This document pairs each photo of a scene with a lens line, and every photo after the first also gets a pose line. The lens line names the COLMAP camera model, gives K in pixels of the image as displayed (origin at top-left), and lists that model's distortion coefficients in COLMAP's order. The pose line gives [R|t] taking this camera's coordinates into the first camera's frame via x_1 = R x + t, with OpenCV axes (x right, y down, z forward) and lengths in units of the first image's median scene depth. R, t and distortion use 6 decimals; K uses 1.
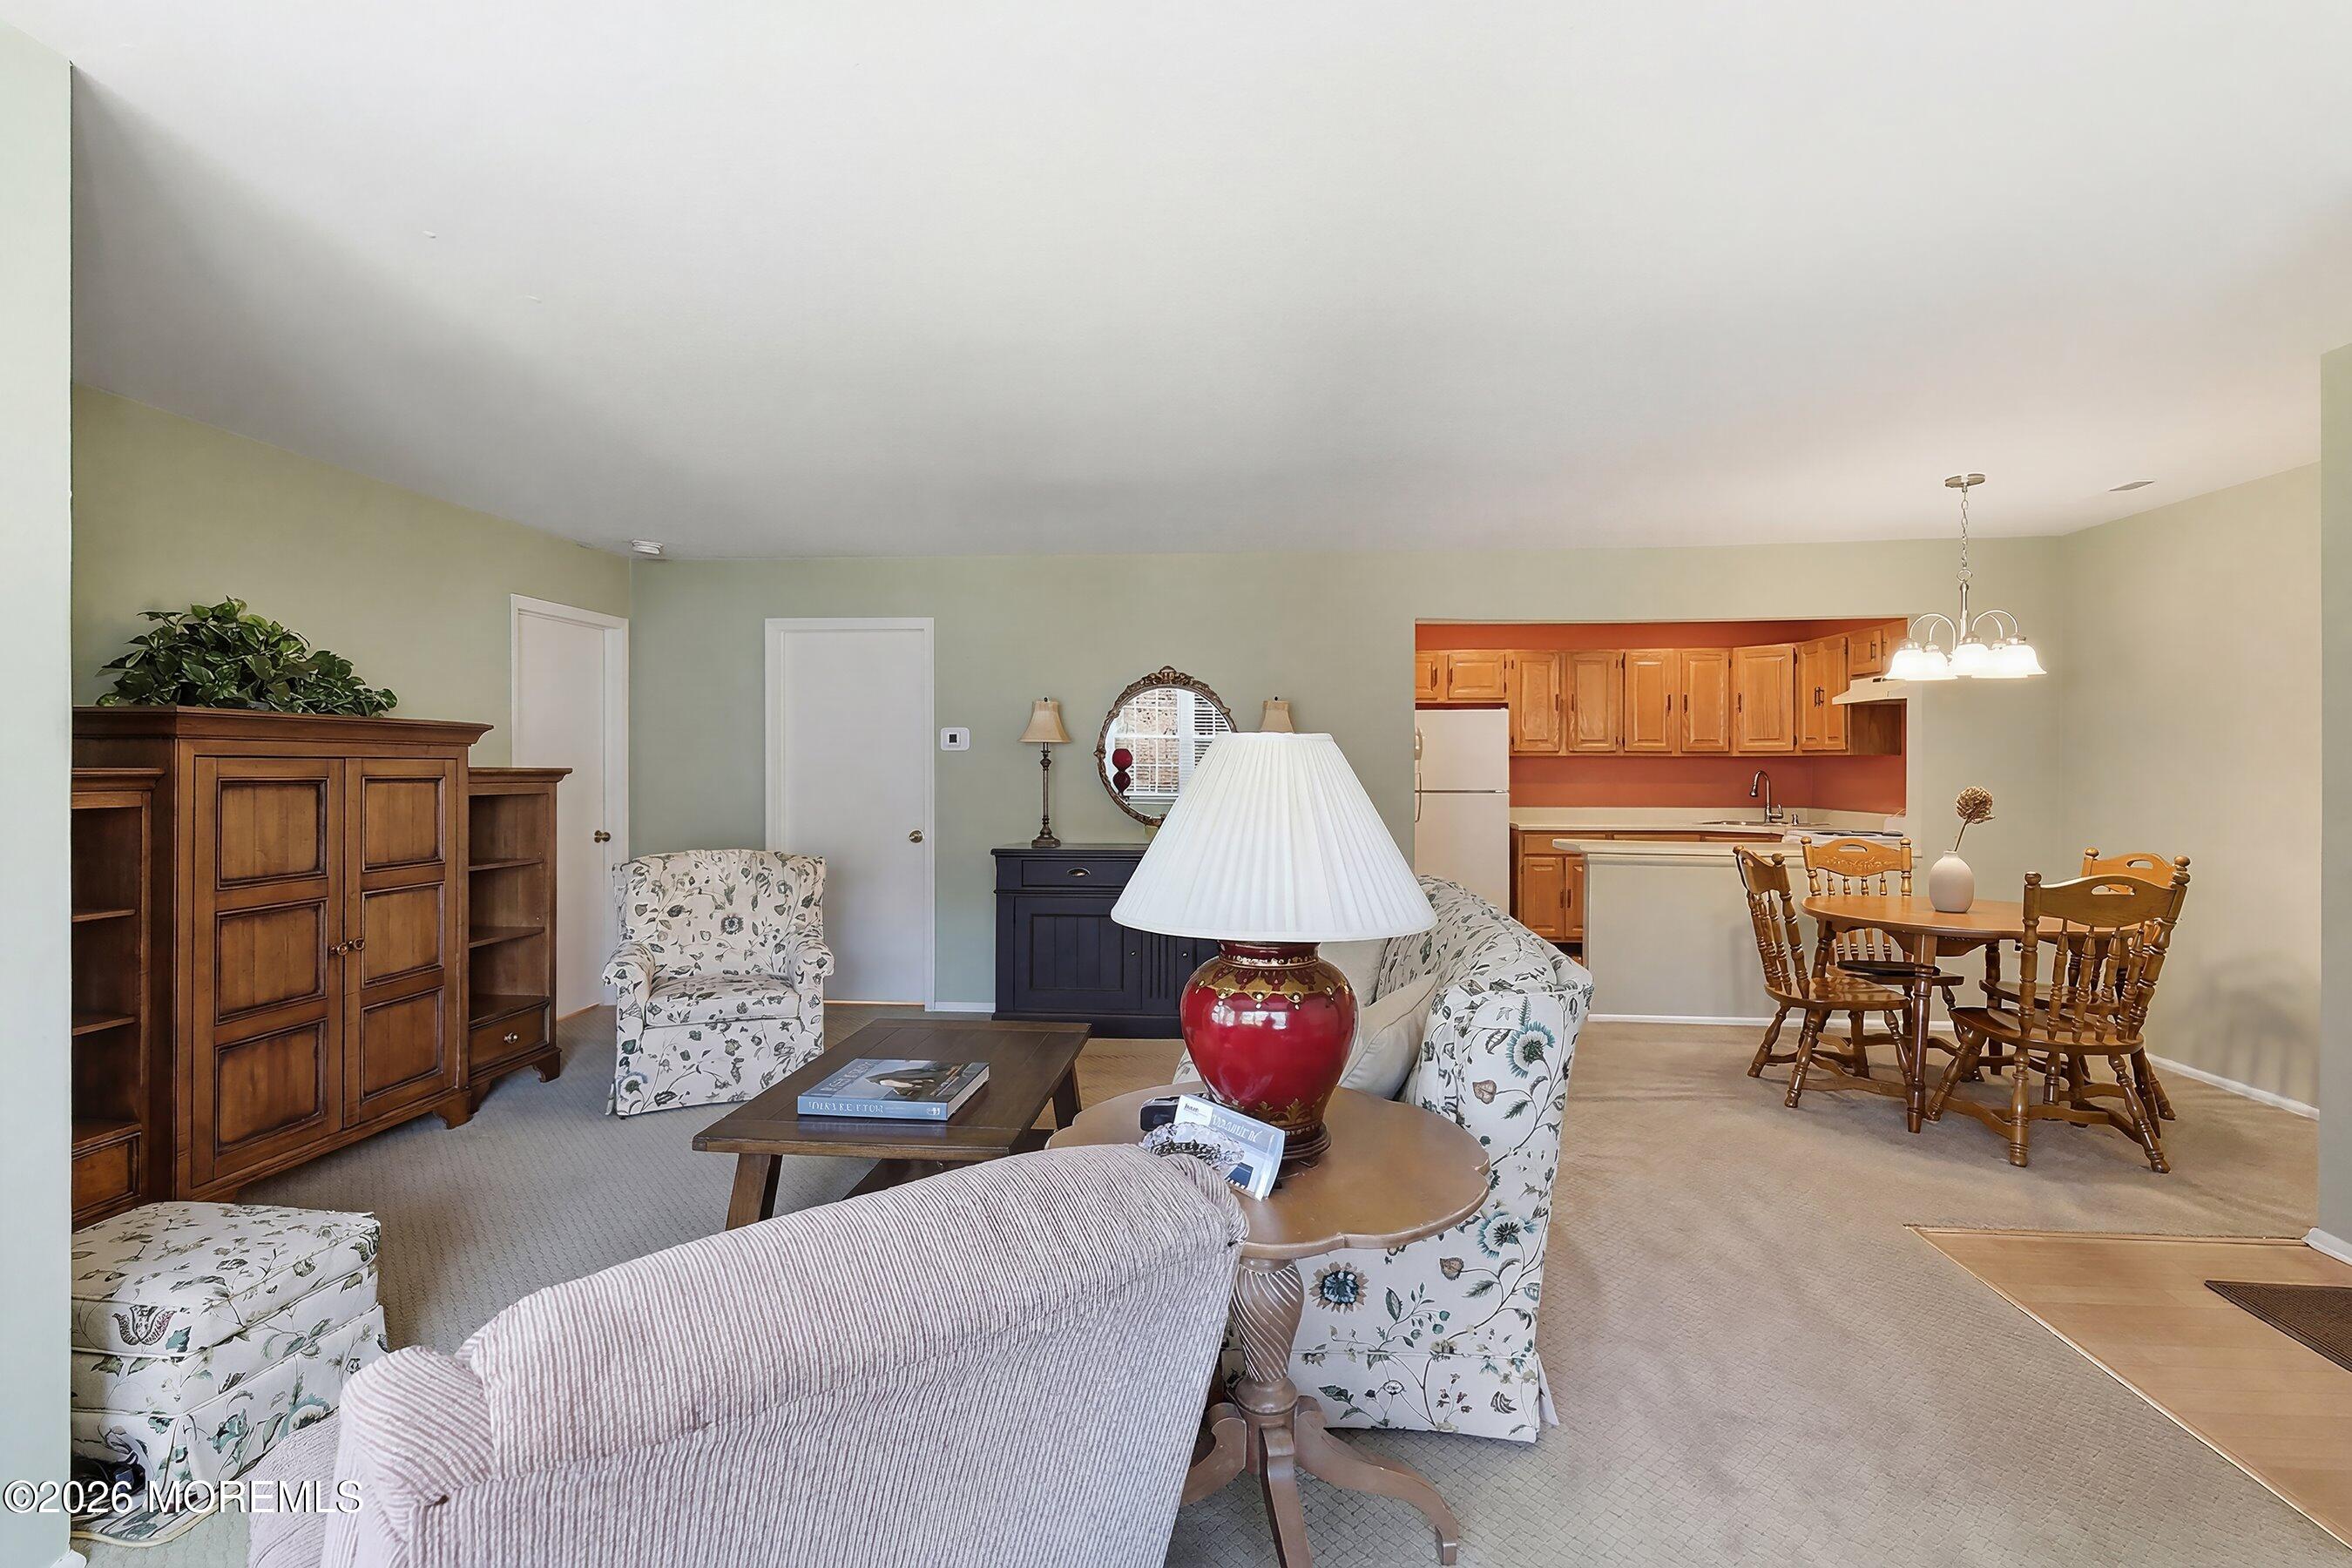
lens RADIAL K [[1141.6, 0, 1168.0], [0, 1141.6, 768.8], [0, 0, 1]] dist [0.011008, 0.000189]
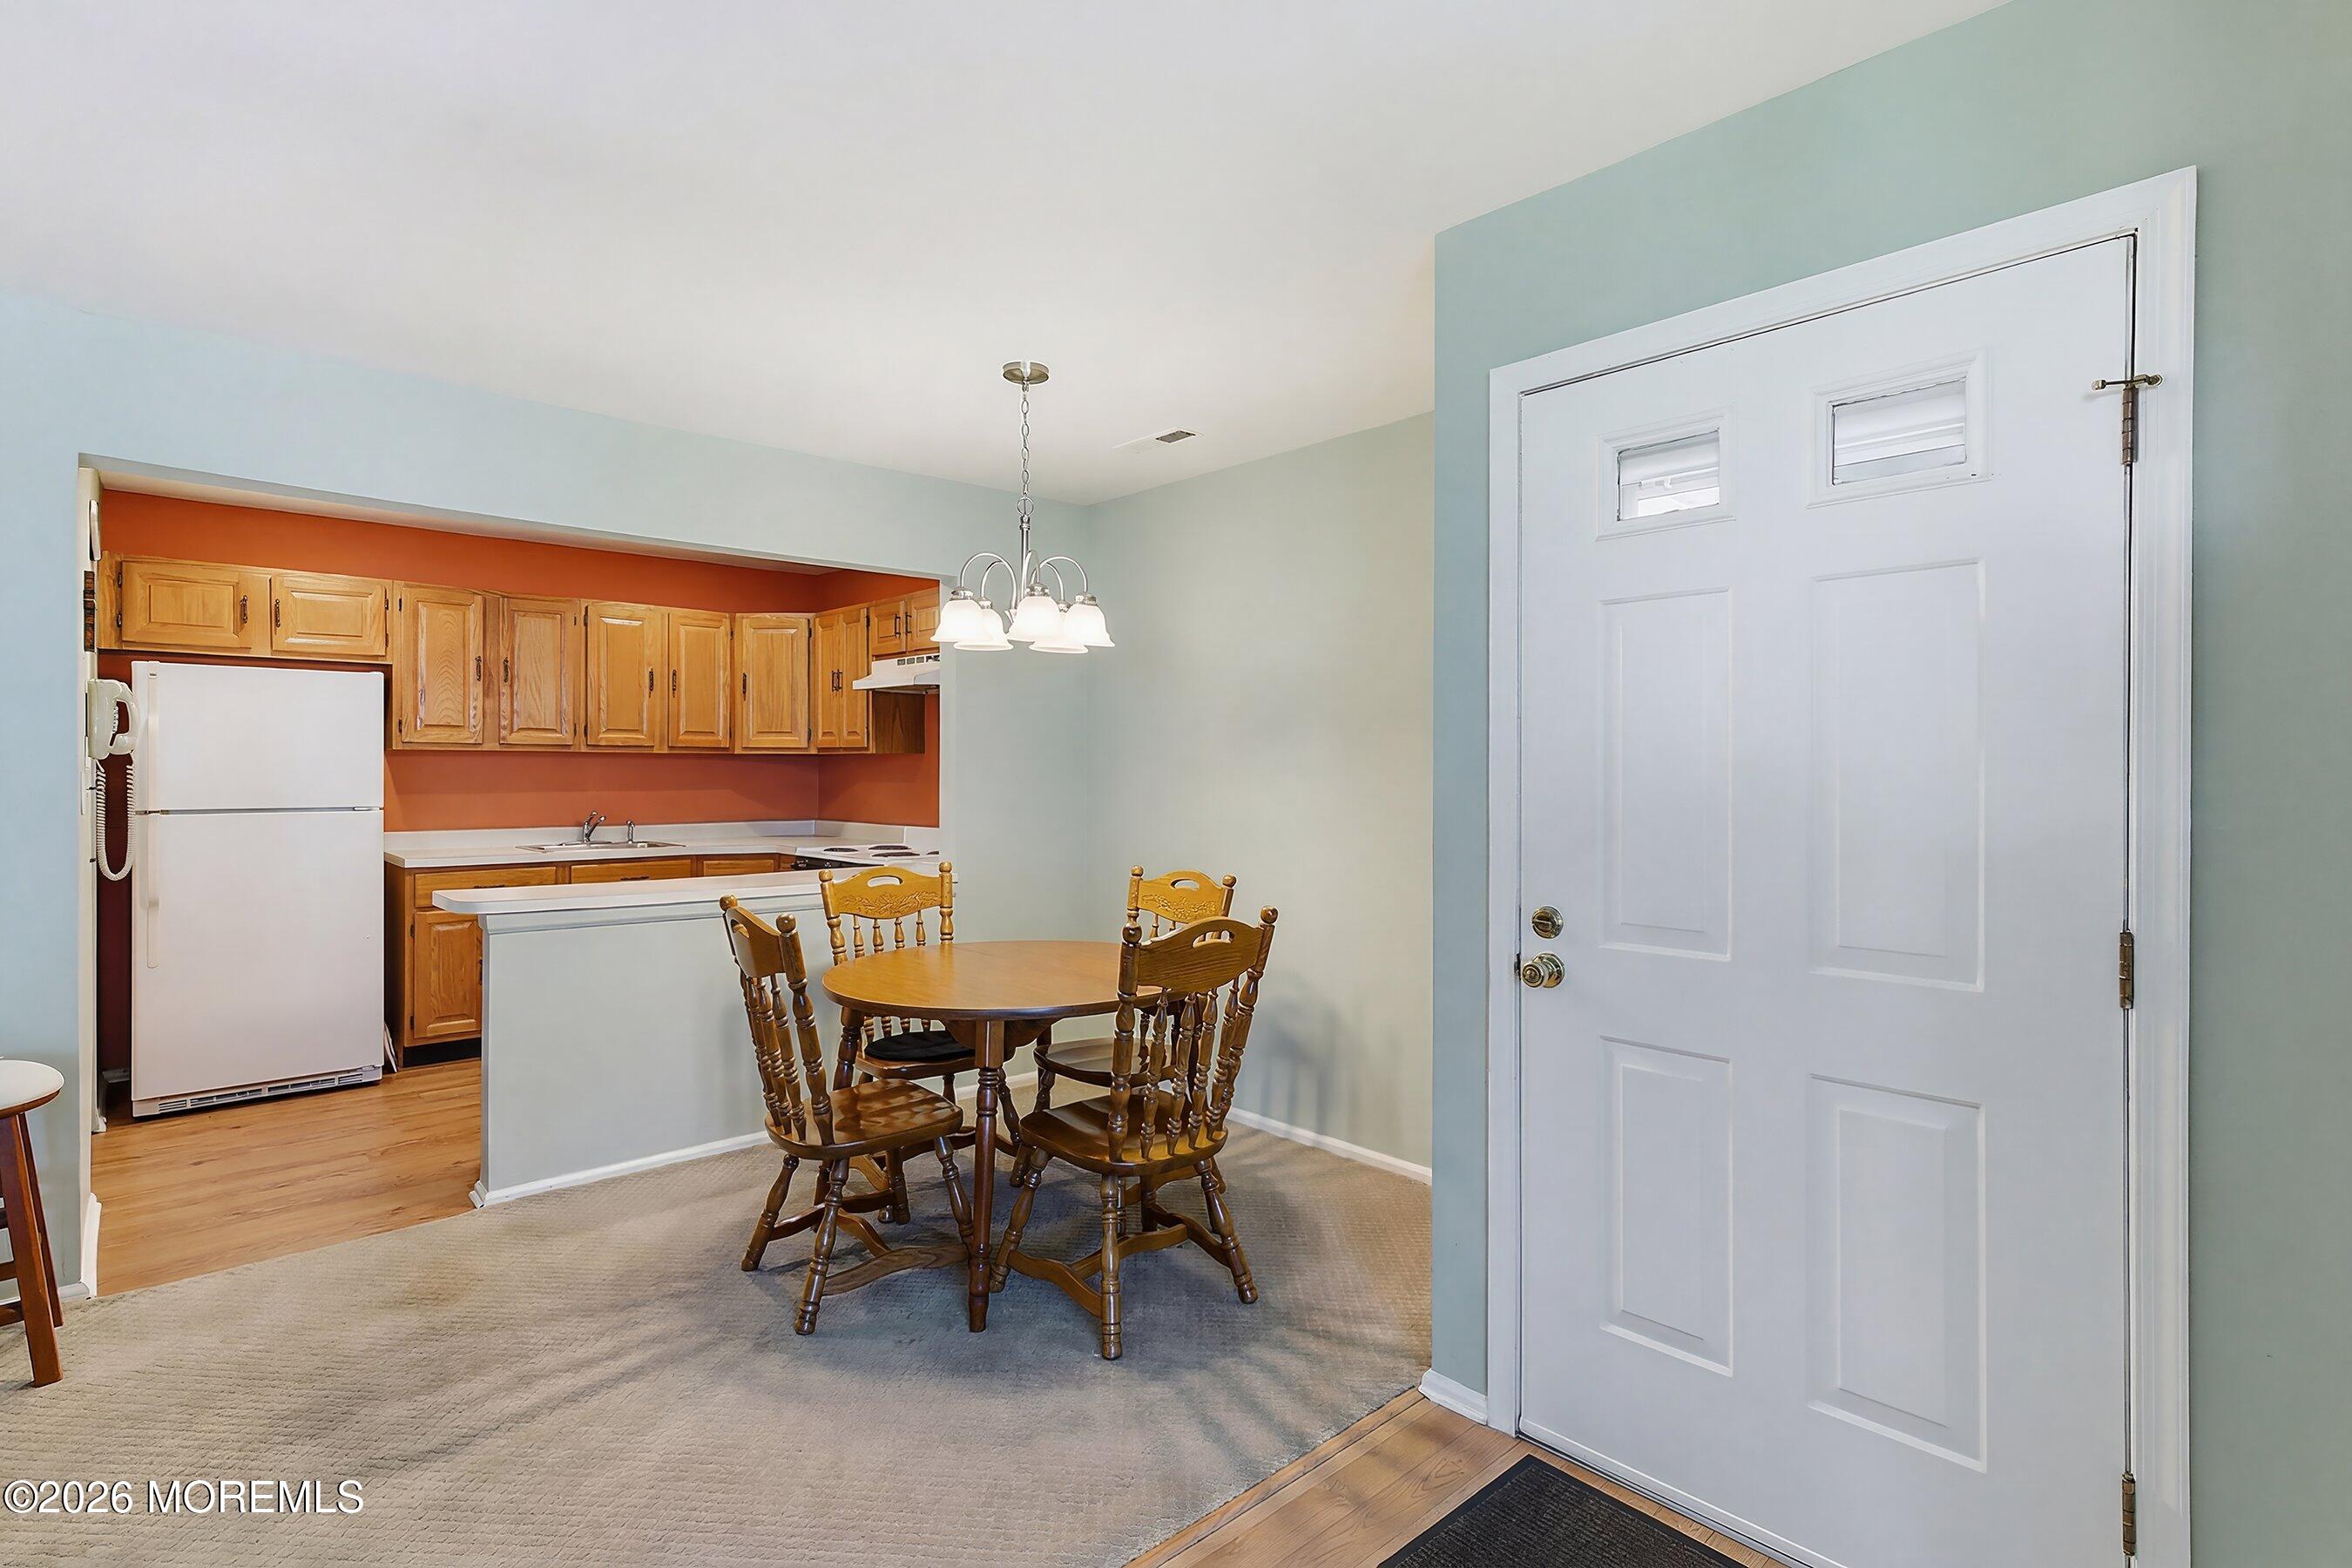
lens RADIAL K [[1141.6, 0, 1168.0], [0, 1141.6, 768.8], [0, 0, 1]] dist [0.011008, 0.000189]
pose [[0.691561, 0.001286, 0.722317, 0.217956], [-0.000808, 0.999999, -0.001007, -0.000738], [-0.722318, 0.000112, 0.691562, 0.404483]]
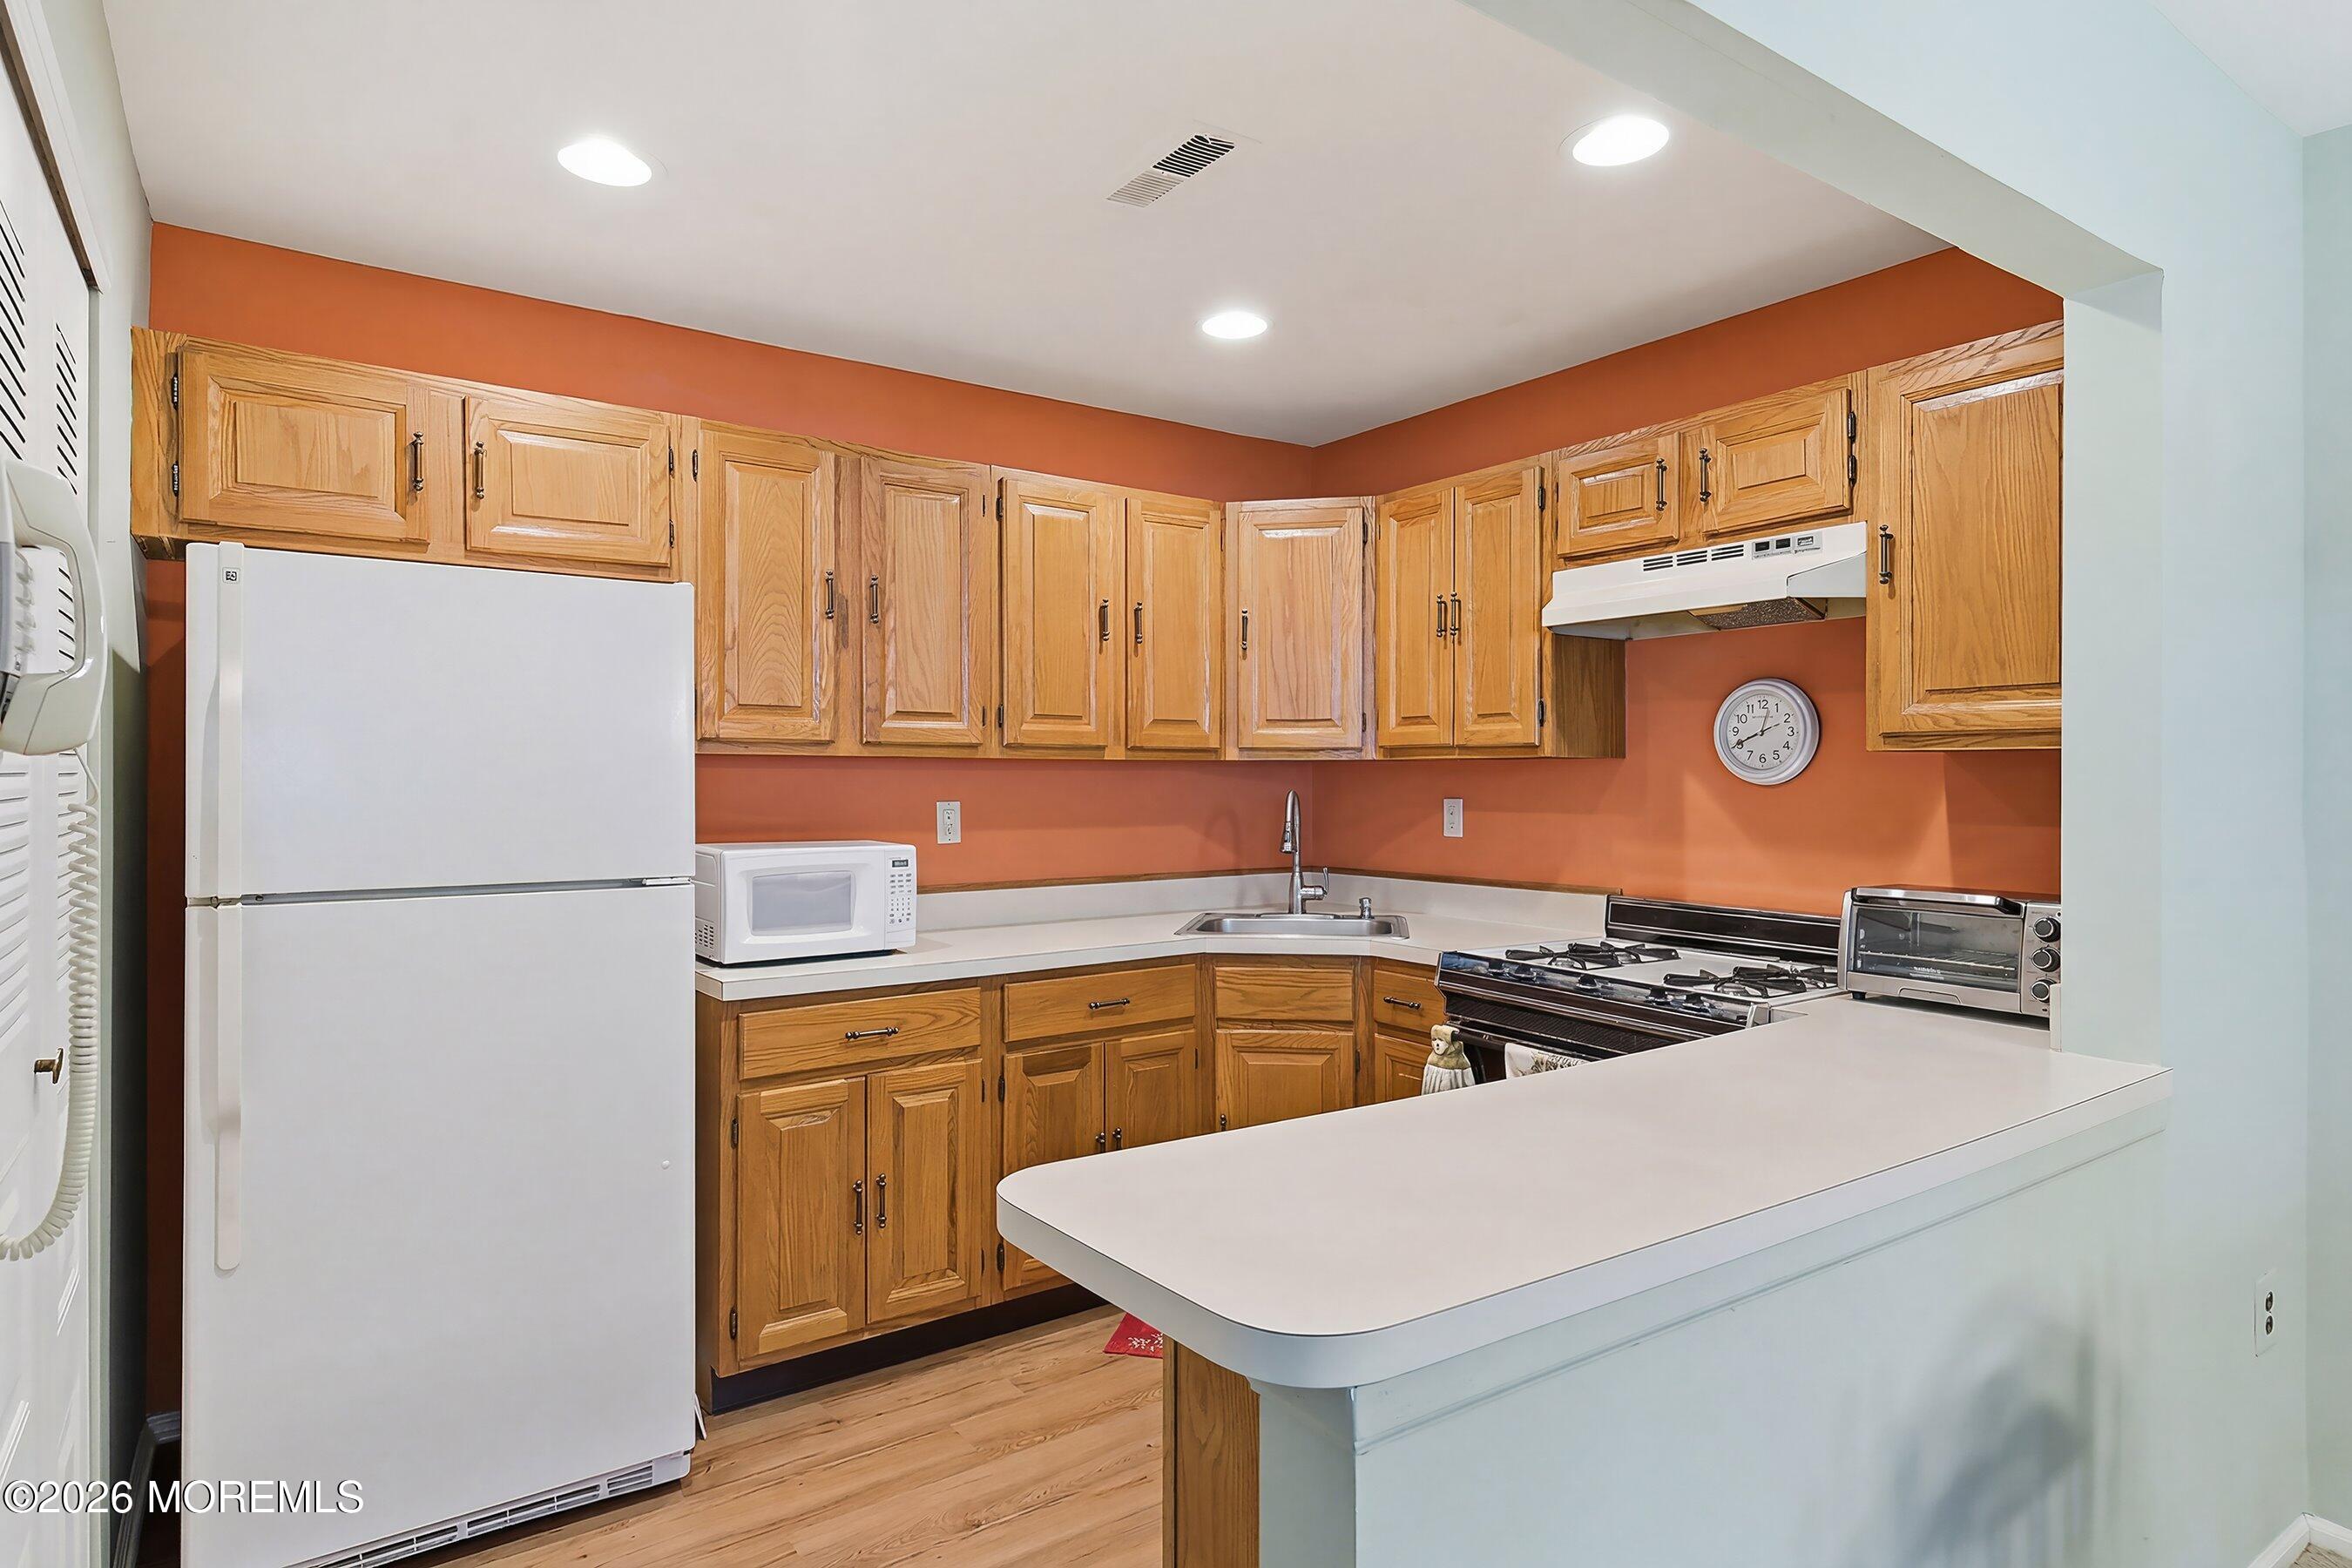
lens RADIAL K [[1290.3, 0, 1170.4], [0, 1290.3, 765.2], [0, 0, 1]] dist [0.015288, -0.000888]
pose [[0.776978, 0.003804, 0.629516, 0.284690], [0.004902, 0.999915, -0.012092, -0.005500], [-0.629508, 0.012481, 0.776893, 1.021006]]
